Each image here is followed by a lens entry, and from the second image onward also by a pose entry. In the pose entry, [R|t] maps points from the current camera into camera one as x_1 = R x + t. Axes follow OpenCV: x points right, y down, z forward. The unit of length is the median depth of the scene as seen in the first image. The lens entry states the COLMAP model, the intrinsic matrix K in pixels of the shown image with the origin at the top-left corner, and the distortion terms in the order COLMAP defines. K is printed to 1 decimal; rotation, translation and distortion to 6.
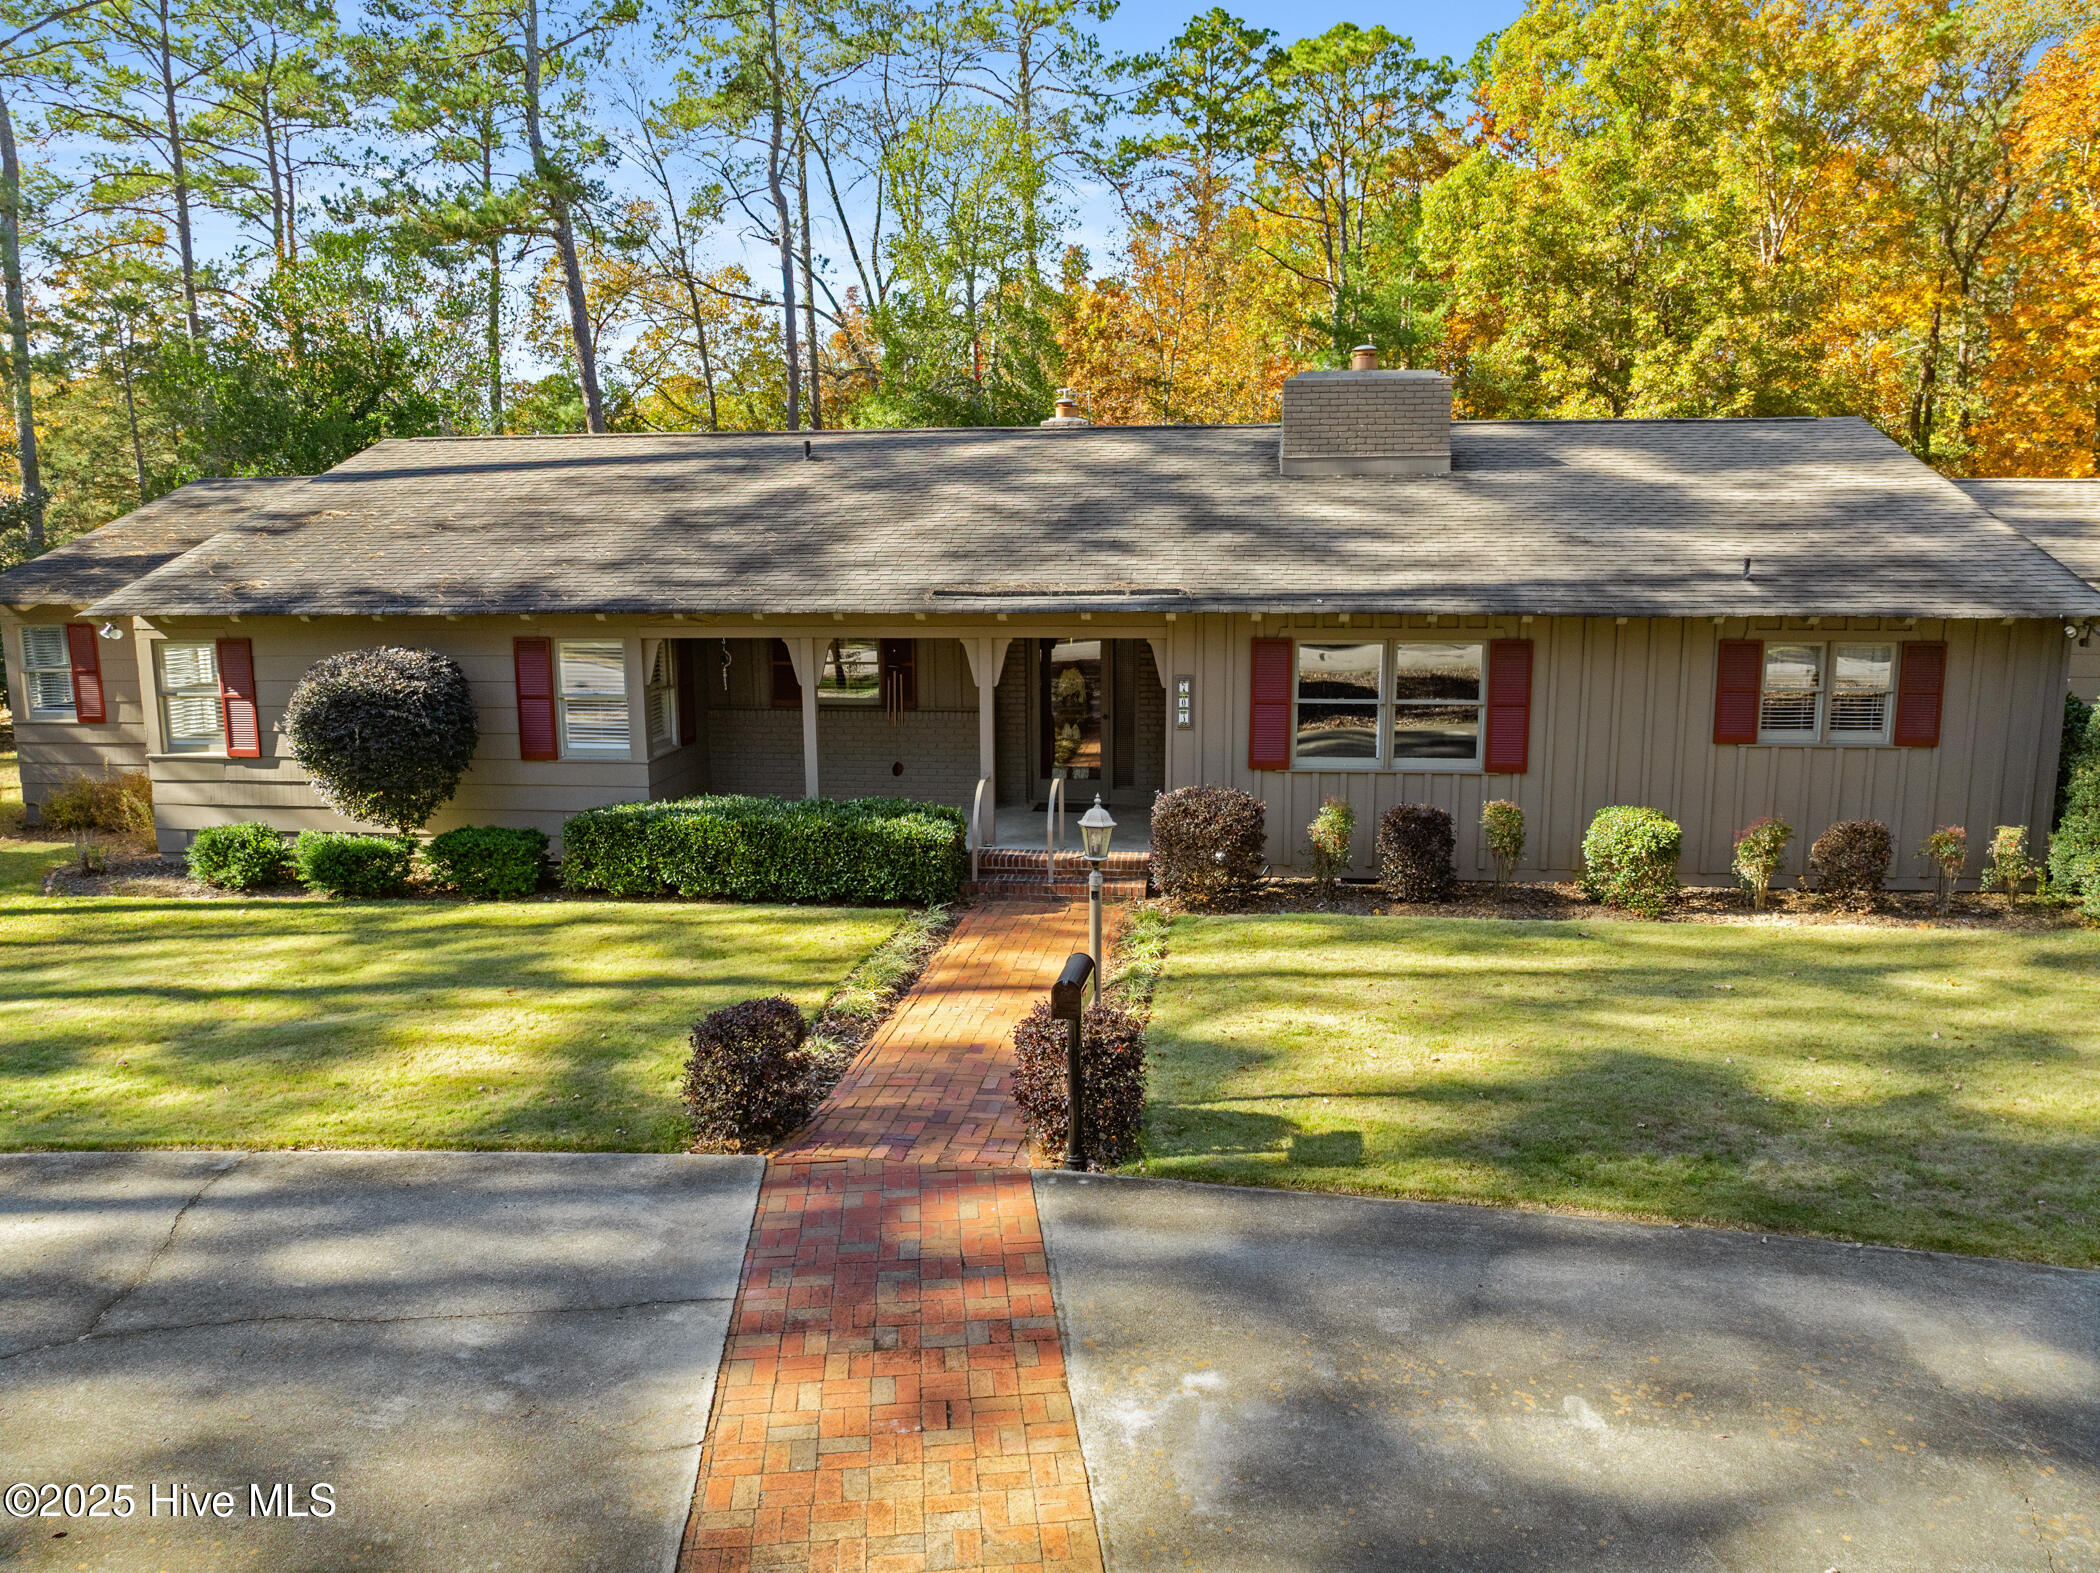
lens RADIAL K [[1488.0, 0, 1042.9], [0, 1488.0, 783.3], [0, 0, 1]] dist [-0.027416, -0.002038]
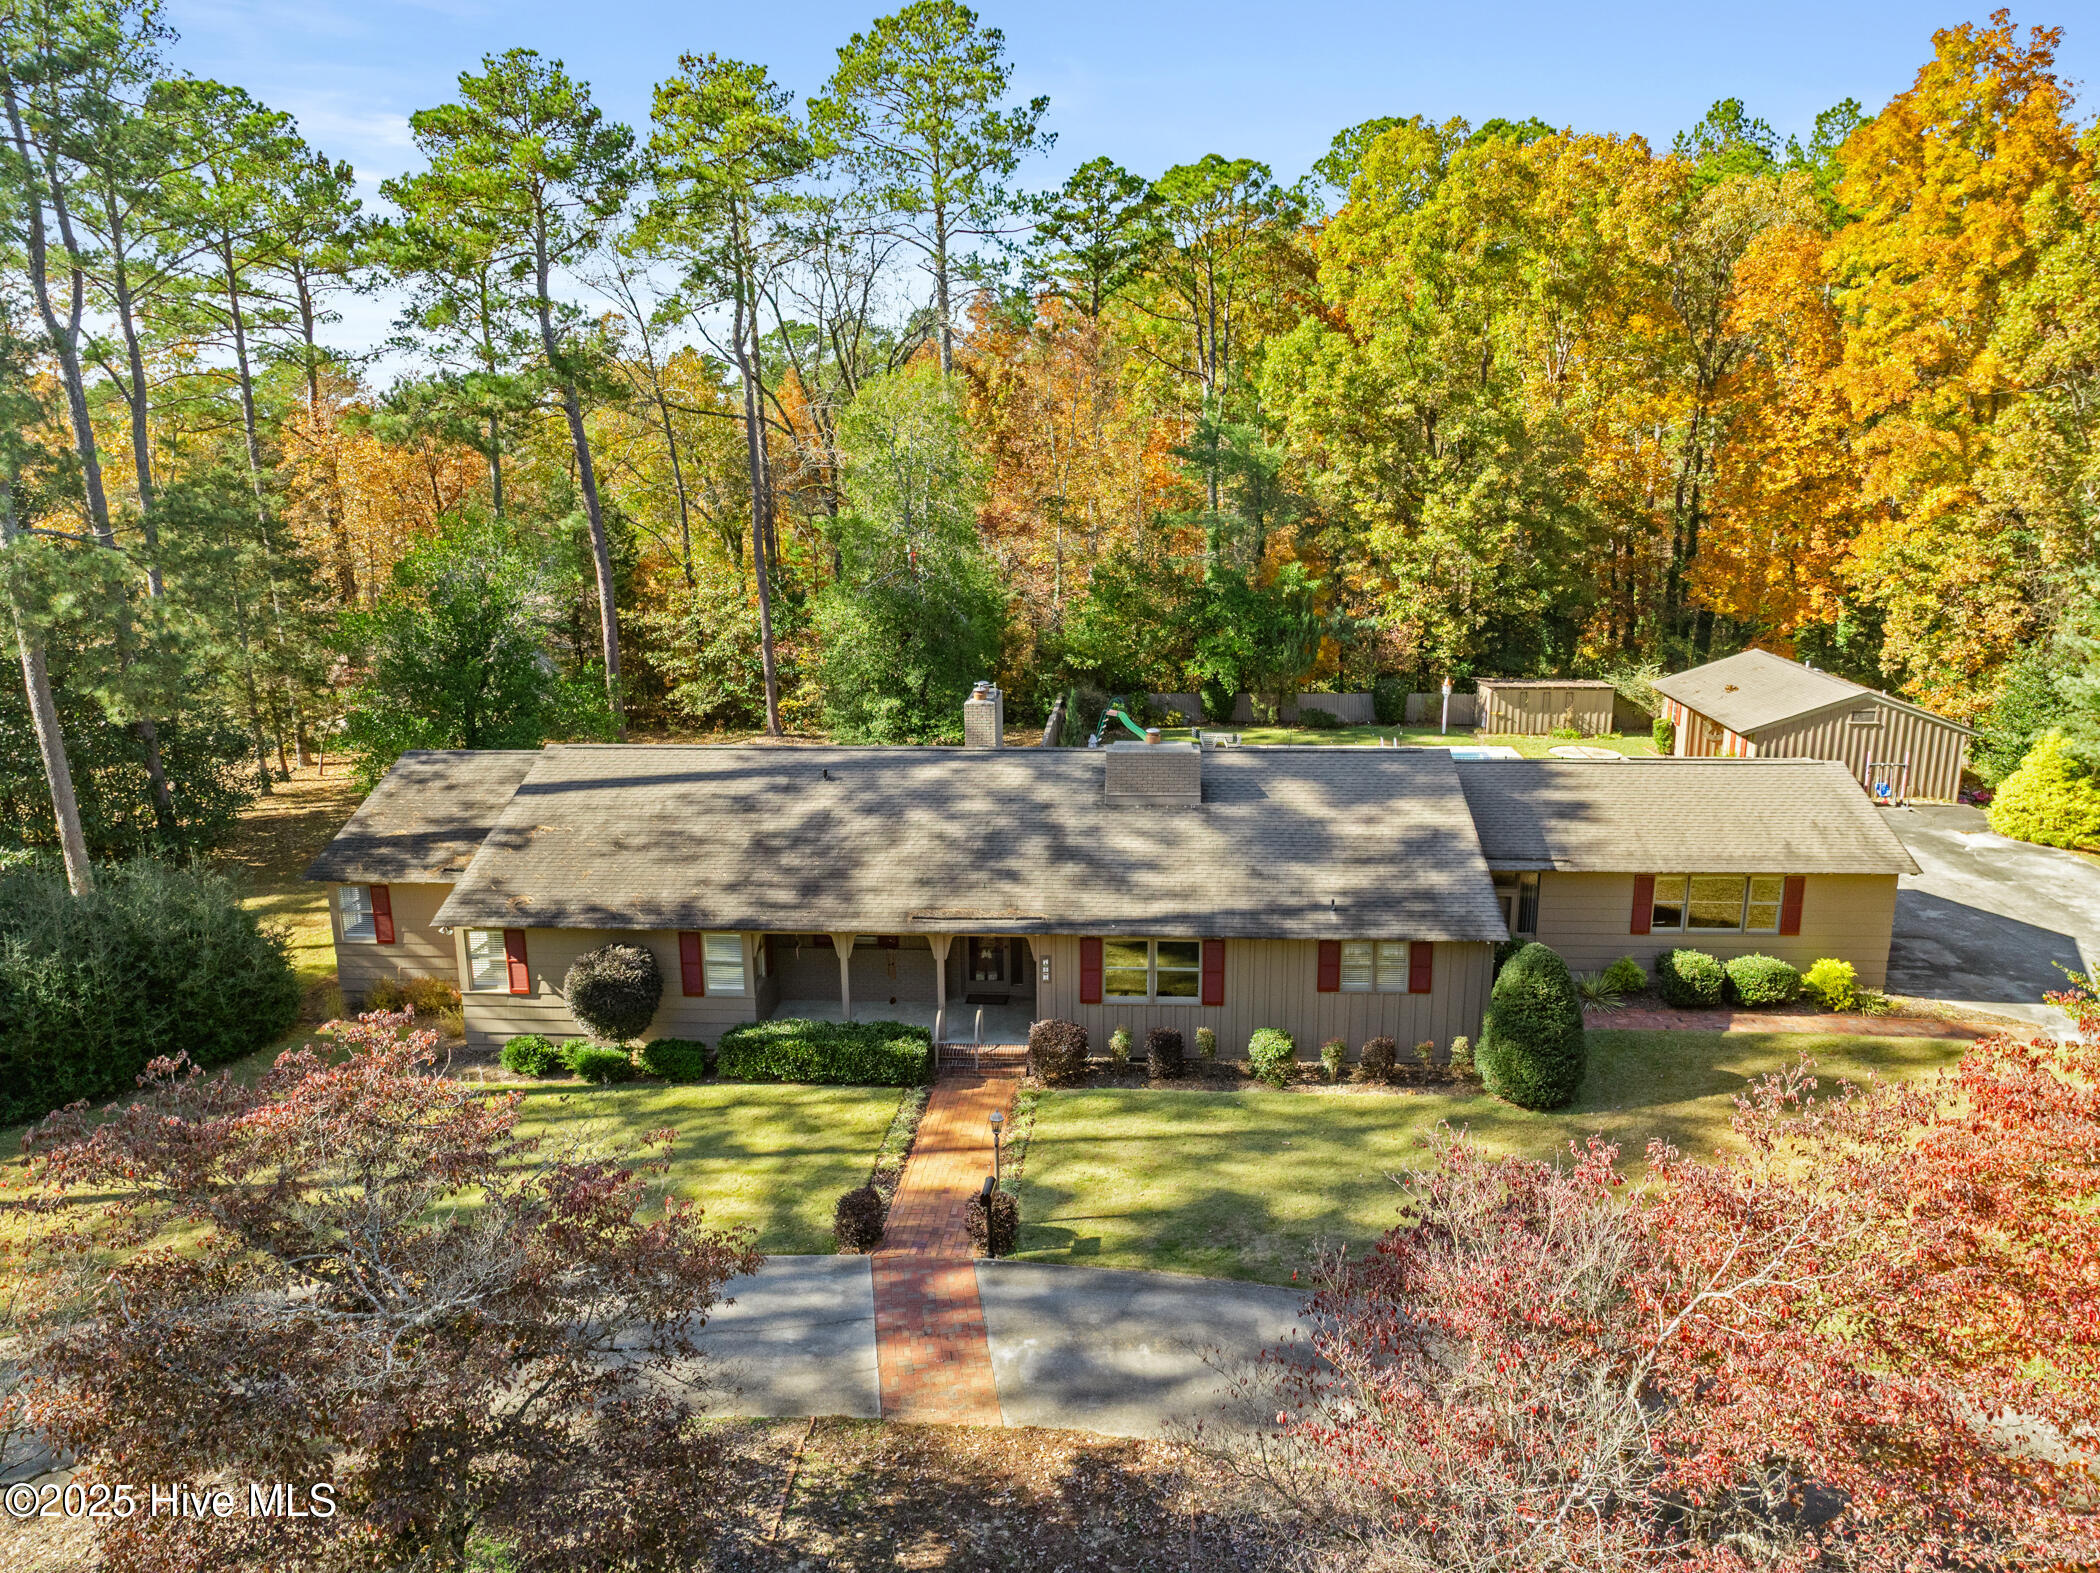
lens RADIAL K [[1485.3, 0, 1050.0], [0, 1485.3, 786.5], [0, 0, 1]] dist [0.002039, -0.064043]
pose [[0.998062, -0.012366, 0.060992, -0.013266], [0.008075, 0.997508, 0.070092, -0.443023], [-0.061707, -0.069464, 0.995674, -0.915964]]
